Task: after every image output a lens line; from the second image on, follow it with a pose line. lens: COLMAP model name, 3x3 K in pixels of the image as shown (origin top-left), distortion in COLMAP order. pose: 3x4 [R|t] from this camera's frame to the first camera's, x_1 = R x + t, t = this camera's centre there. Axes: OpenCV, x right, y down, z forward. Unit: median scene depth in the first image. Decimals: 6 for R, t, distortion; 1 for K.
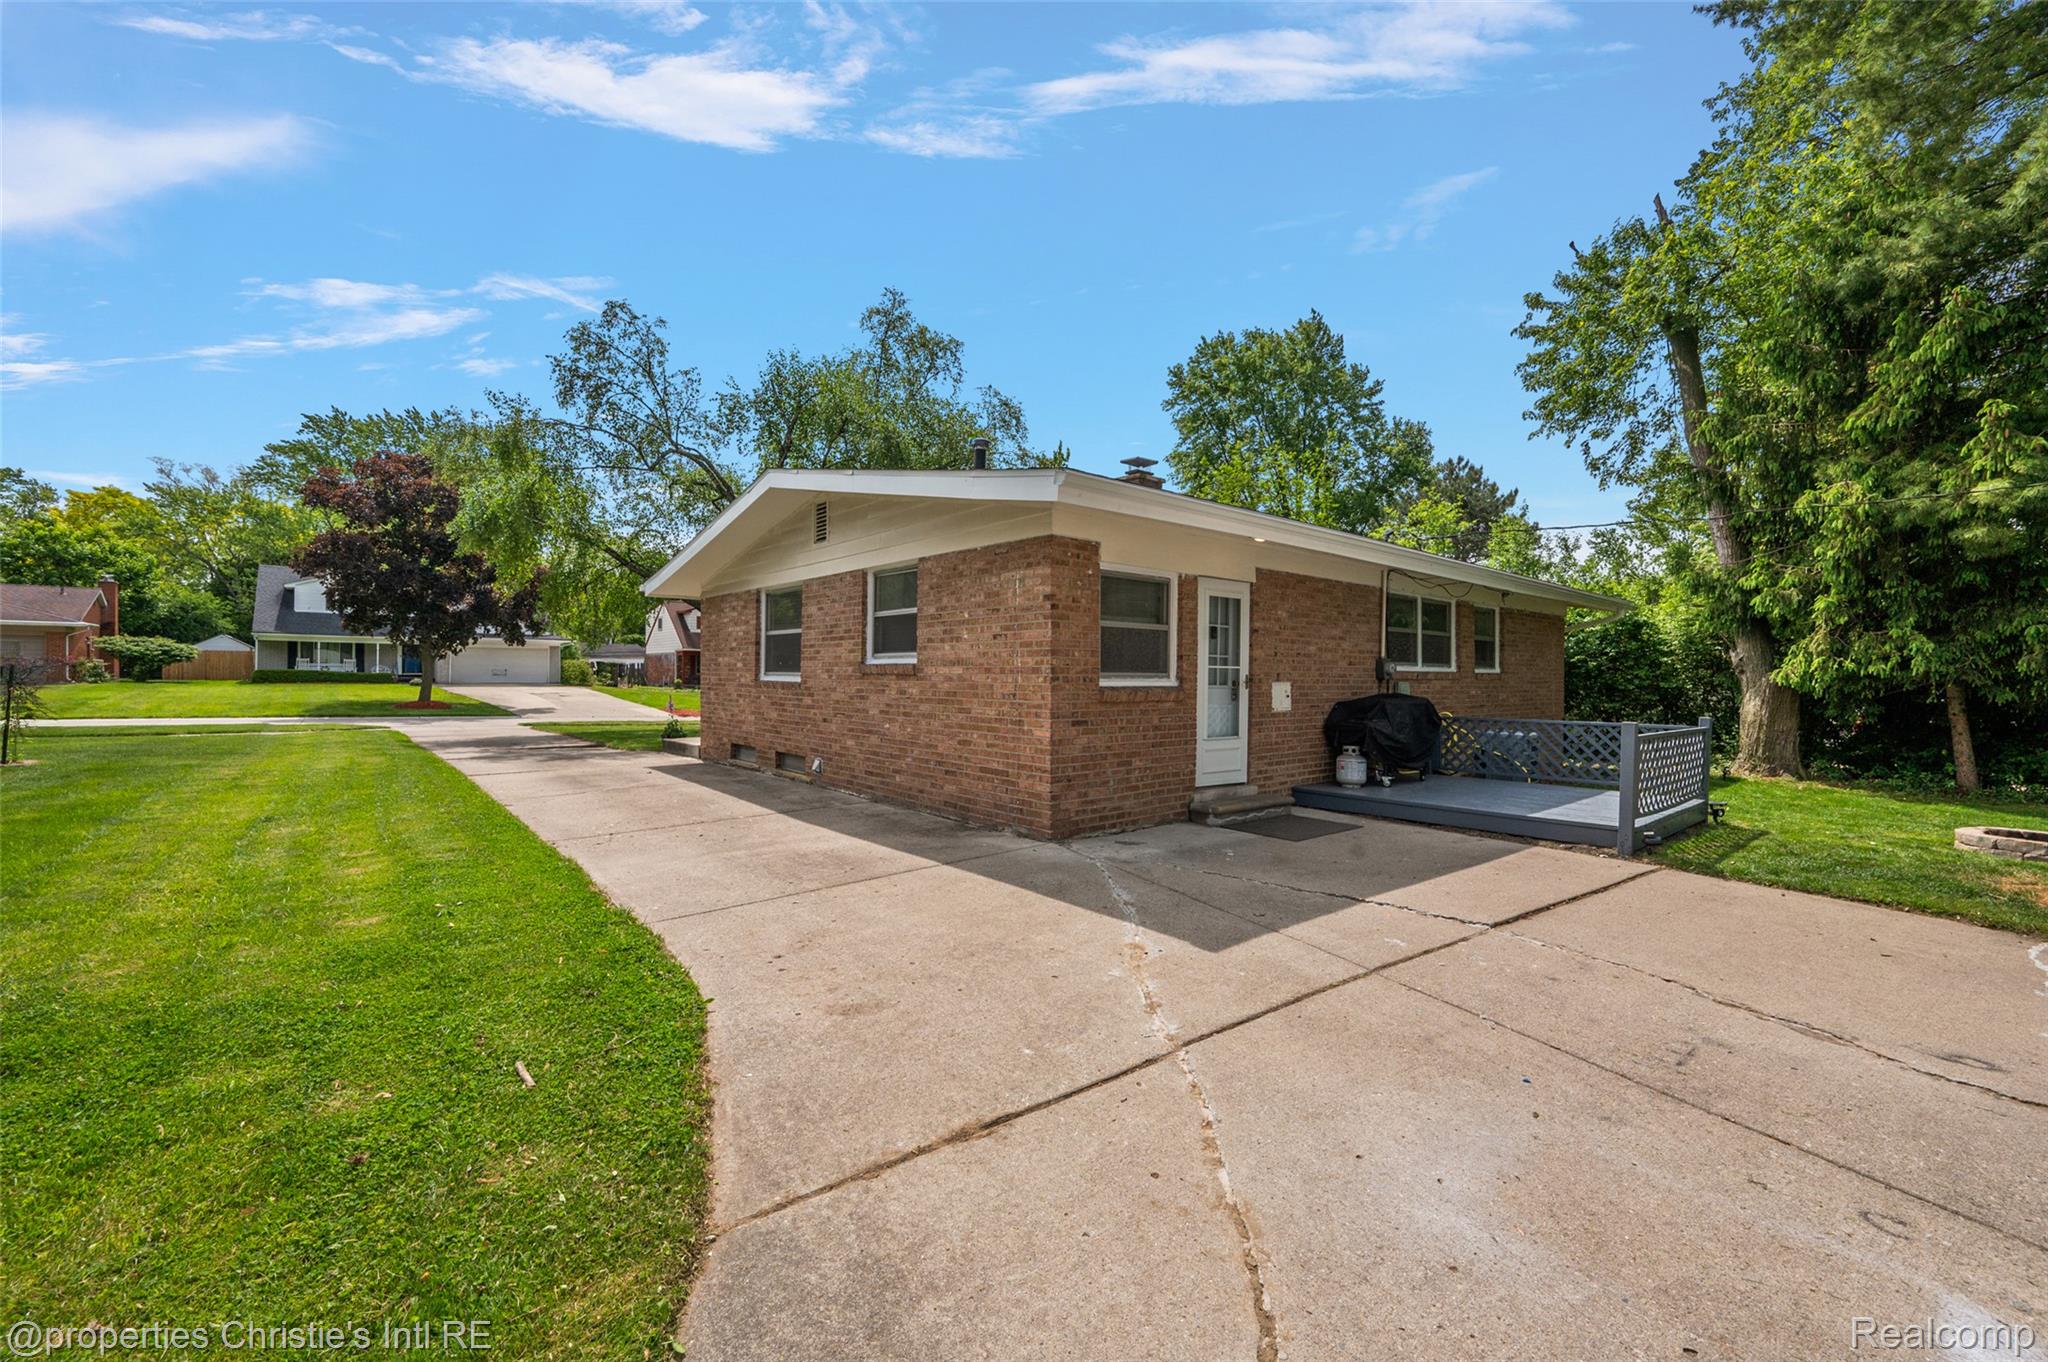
lens RADIAL K [[812.0, 0, 1027.2], [0, 812.0, 685.1], [0, 0, 1]] dist [0.000381, 0.000023]
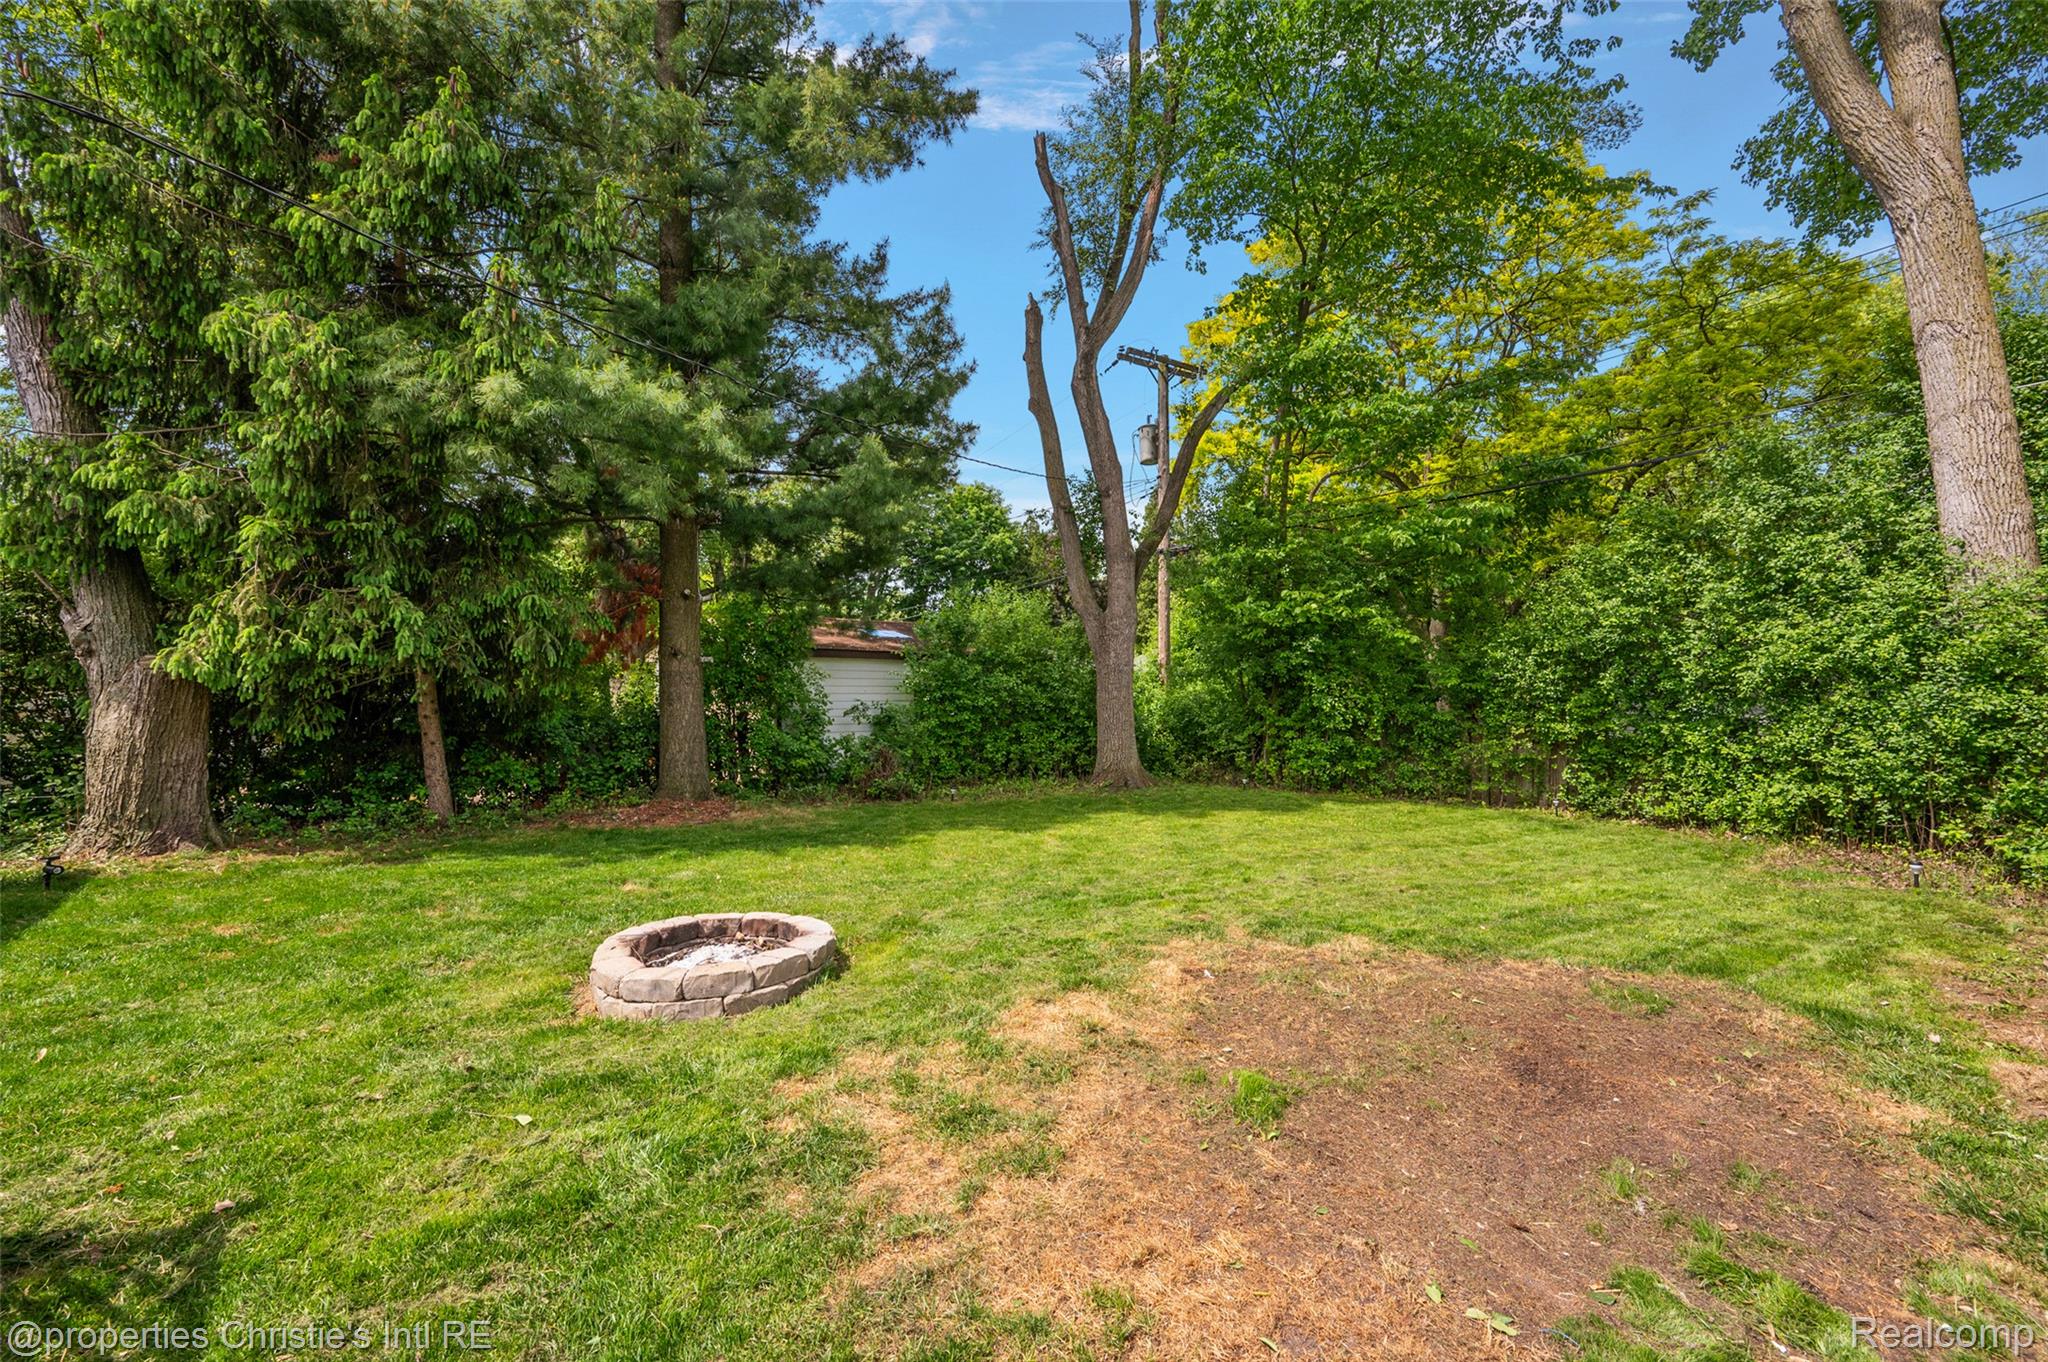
lens RADIAL K [[813.2, 0, 1025.8], [0, 813.2, 672.8], [0, 0, 1]] dist [-0.000726, -0.000011]
pose [[-0.007156, -0.002658, 0.999971, 0.418611], [0.012625, 0.999917, 0.002749, 0.002112], [-0.999895, 0.012645, -0.007122, 0.475585]]
